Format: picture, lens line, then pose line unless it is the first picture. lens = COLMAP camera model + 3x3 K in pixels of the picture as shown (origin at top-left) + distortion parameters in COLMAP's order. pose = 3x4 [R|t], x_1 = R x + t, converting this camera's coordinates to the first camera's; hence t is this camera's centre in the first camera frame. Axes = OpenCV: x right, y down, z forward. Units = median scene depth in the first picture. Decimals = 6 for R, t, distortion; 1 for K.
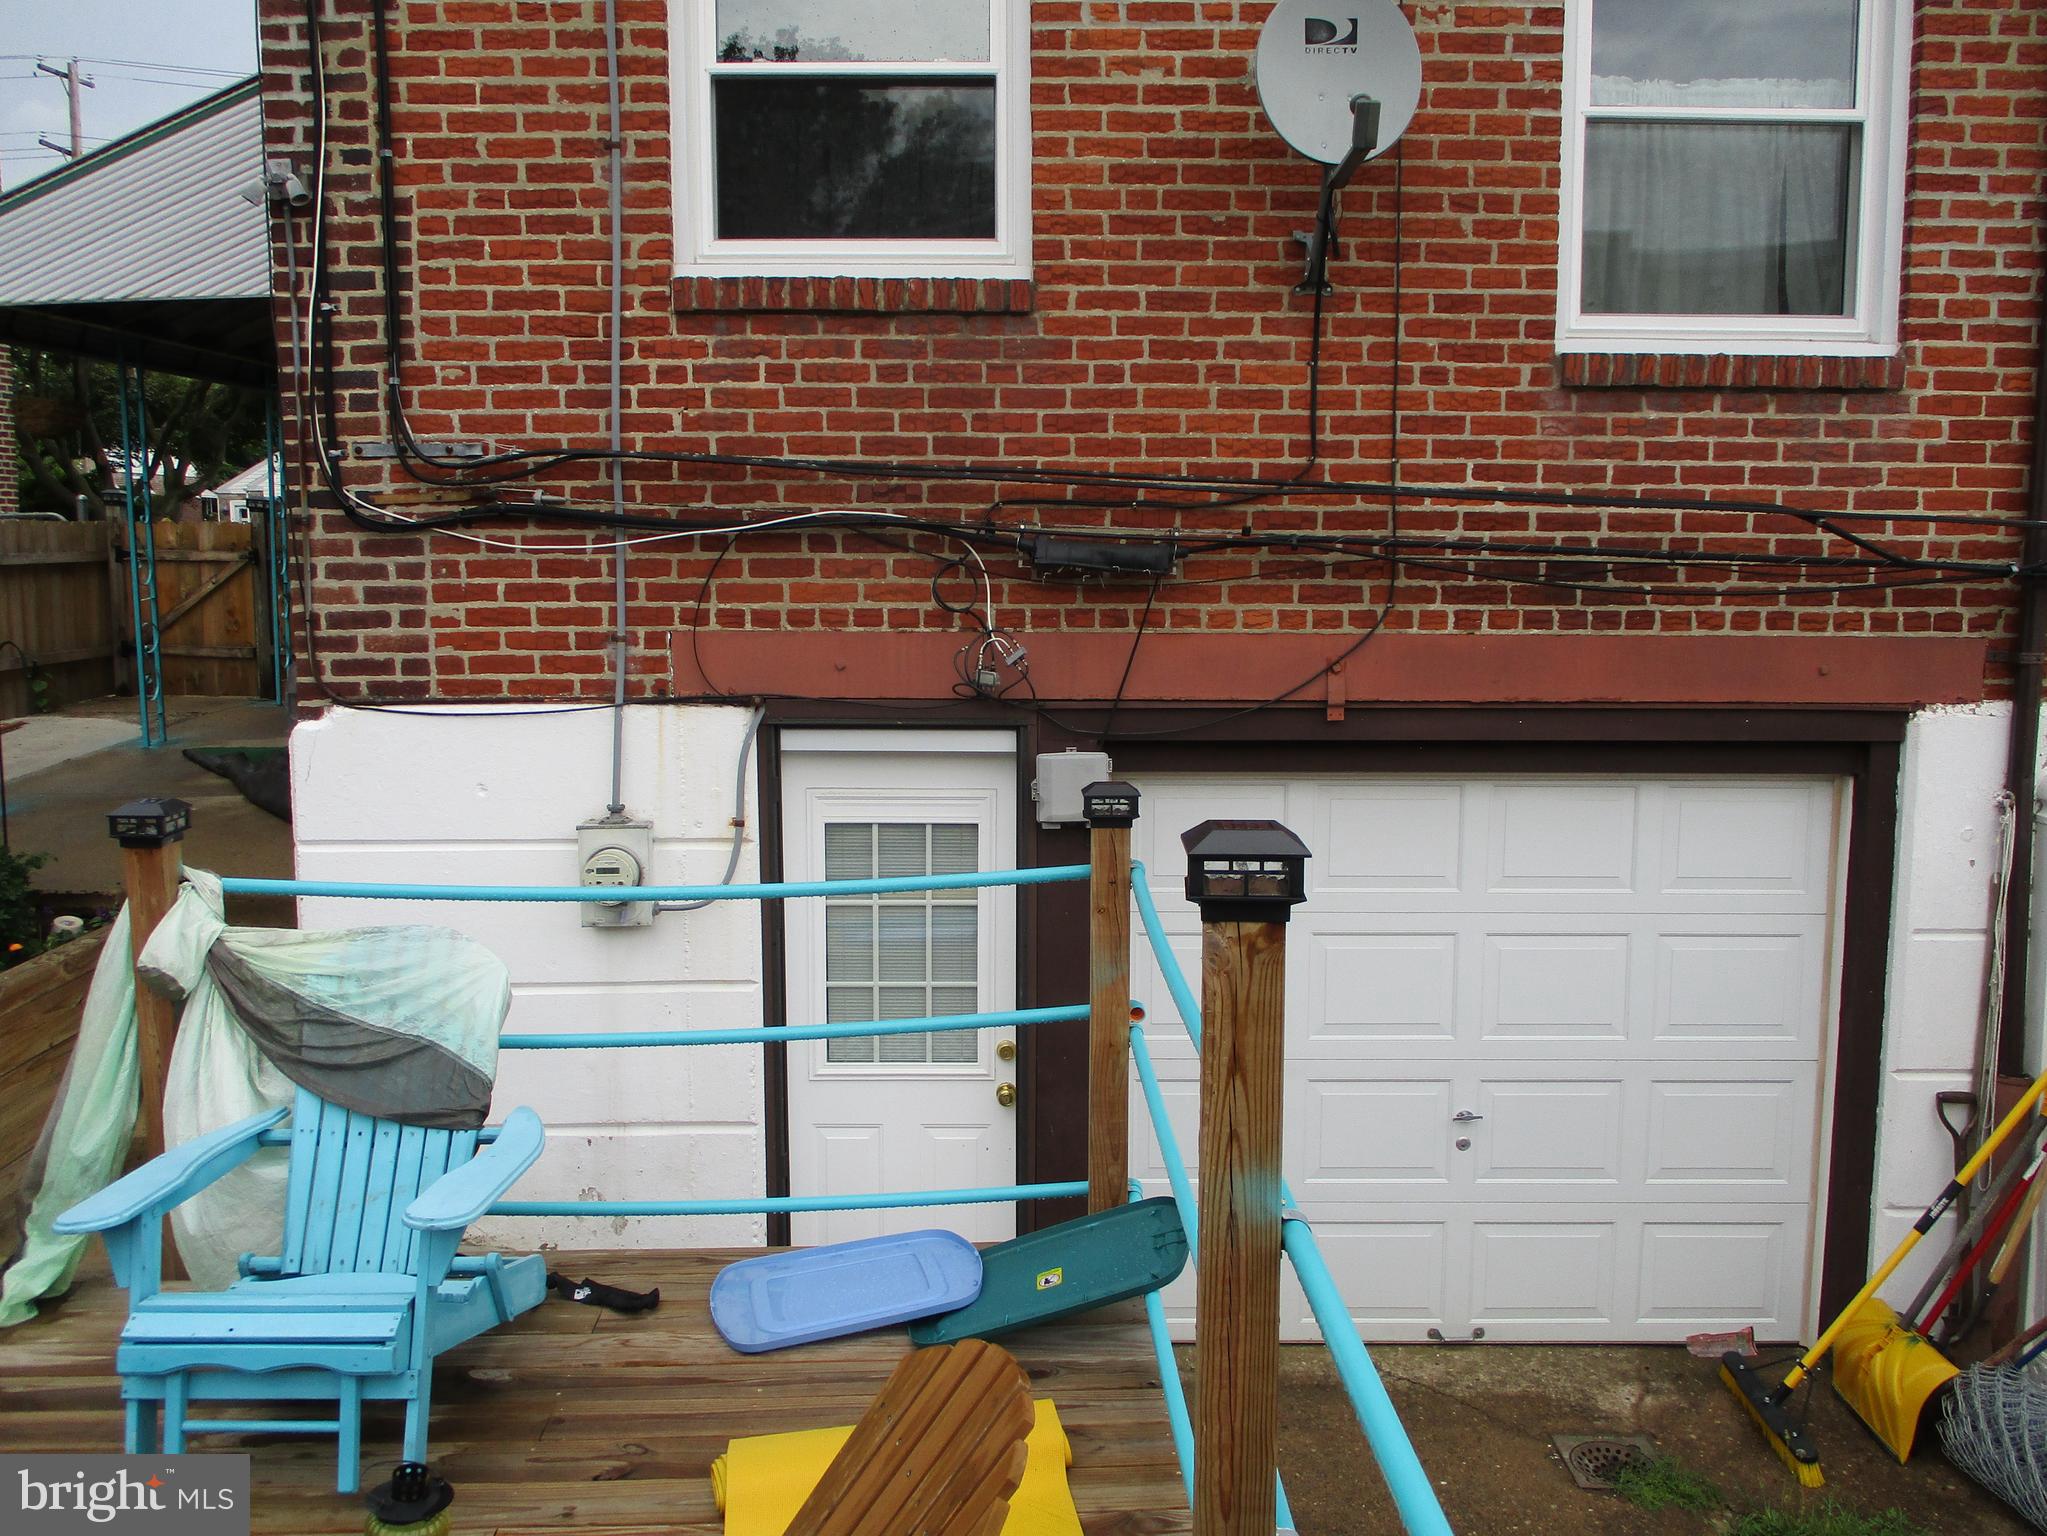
lens RADIAL K [[1727.0, 0, 1016.3], [0, 1727.0, 730.0], [0, 0, 1]] dist [-0.029270, 0.016538]
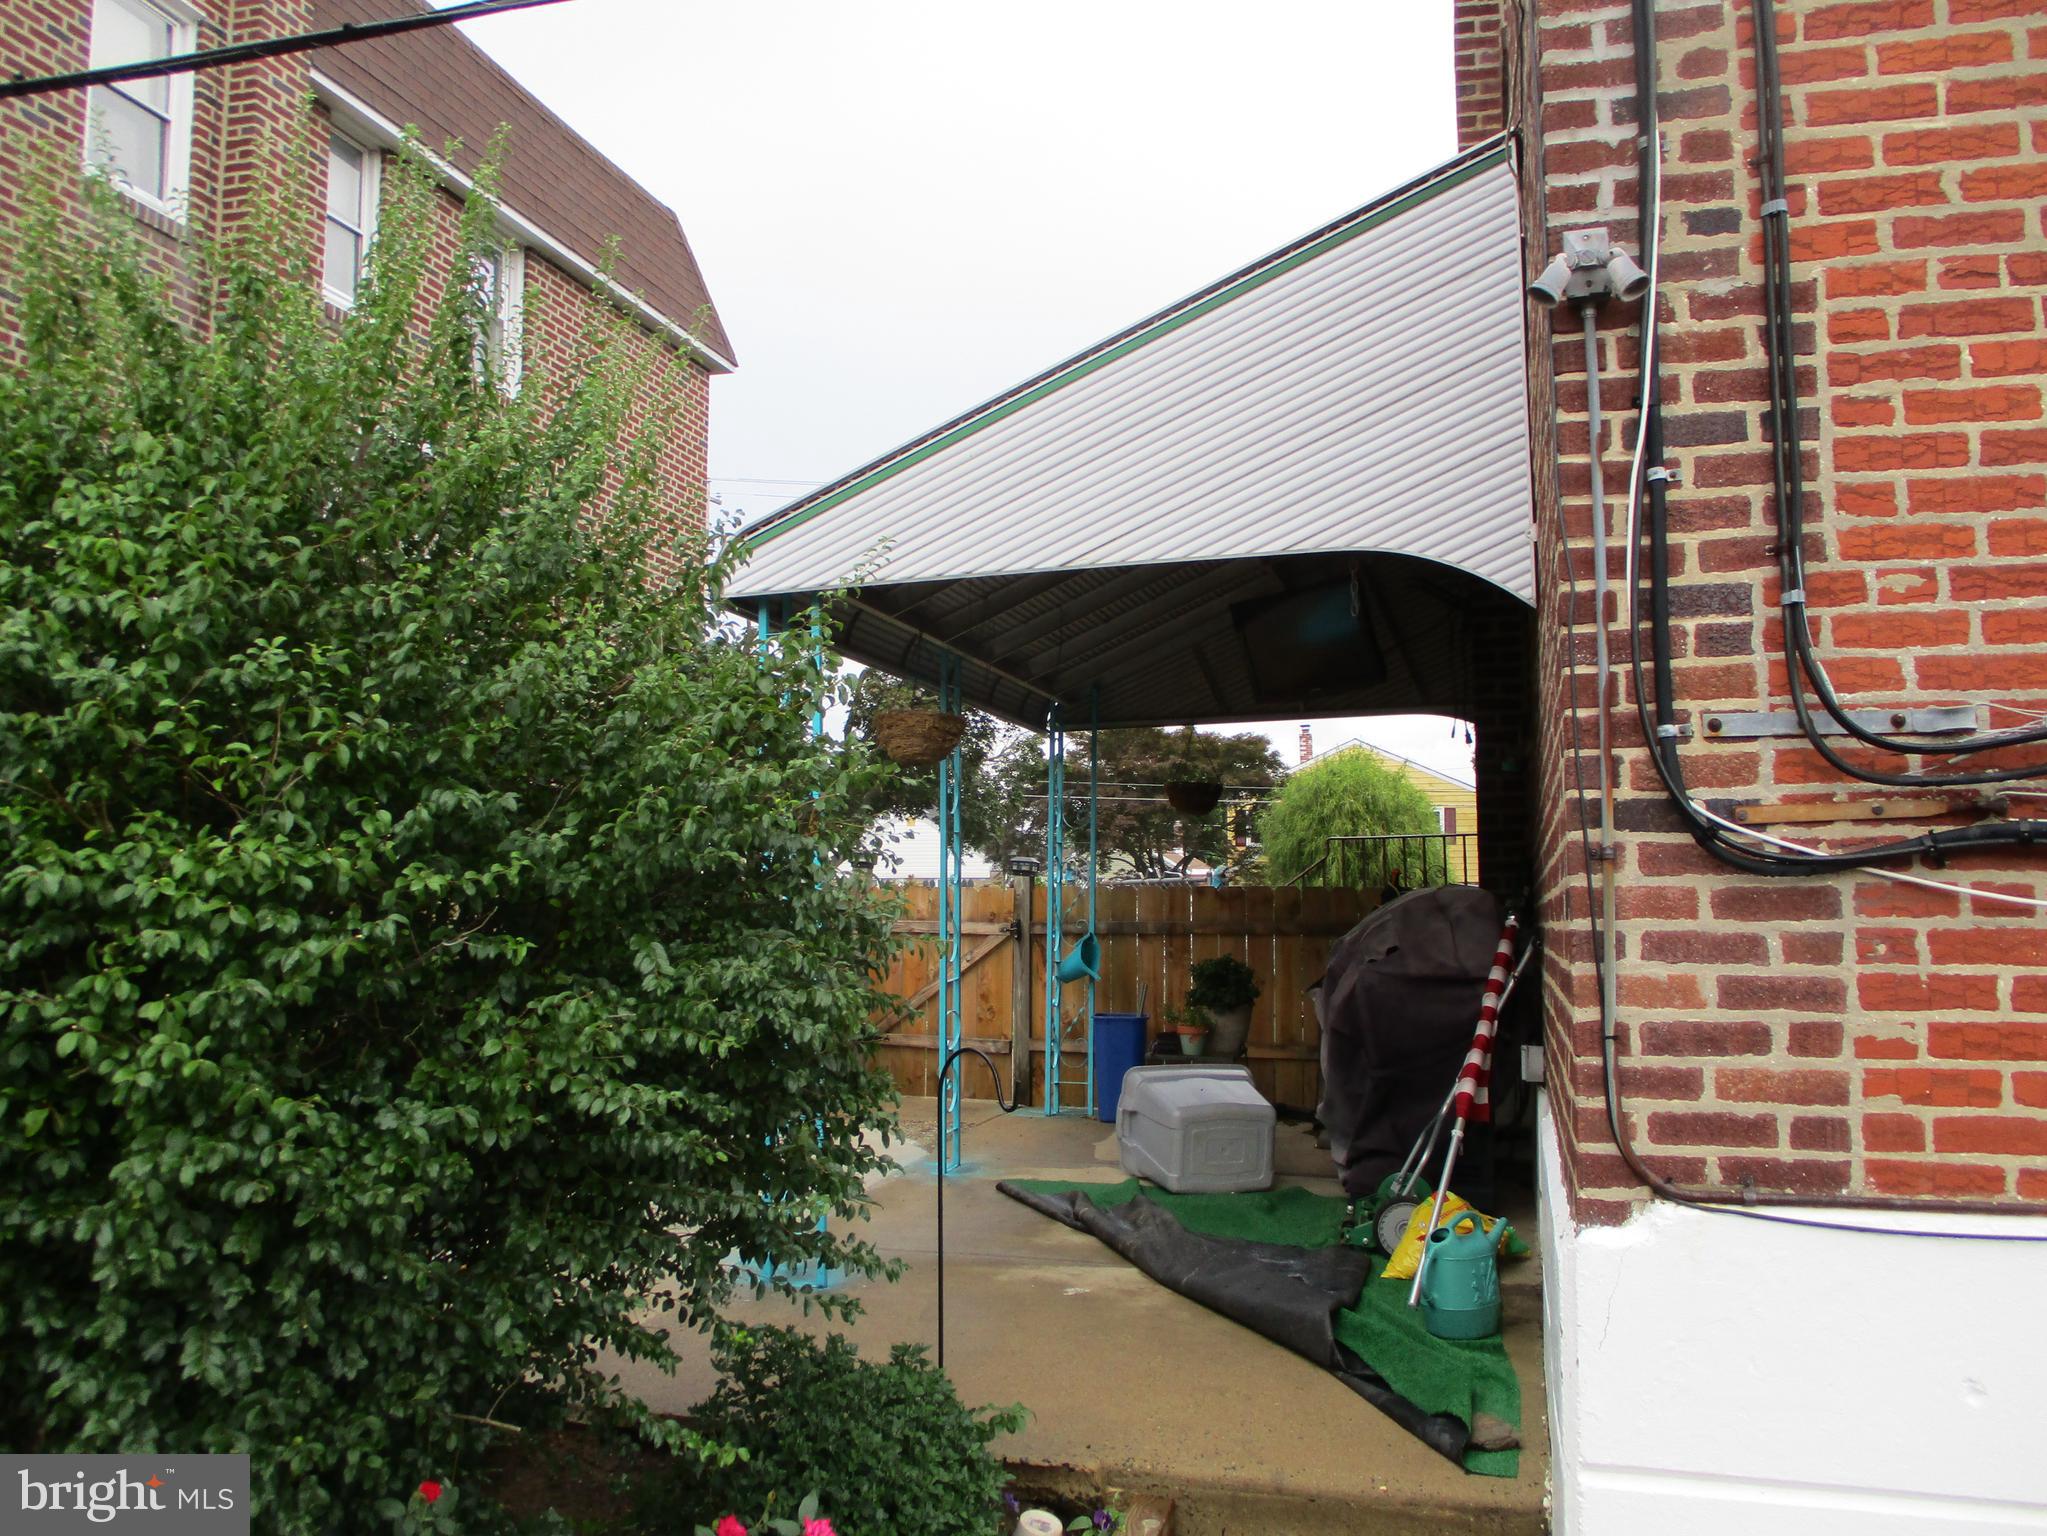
lens RADIAL K [[1727.0, 0, 1023.7], [0, 1727.0, 732.0], [0, 0, 1]] dist [-0.029270, 0.016538]
pose [[0.961090, -0.017603, -0.275674, -0.443931], [-0.043463, 0.975901, -0.213842, -0.034392], [0.272795, 0.217503, 0.937164, 0.430078]]
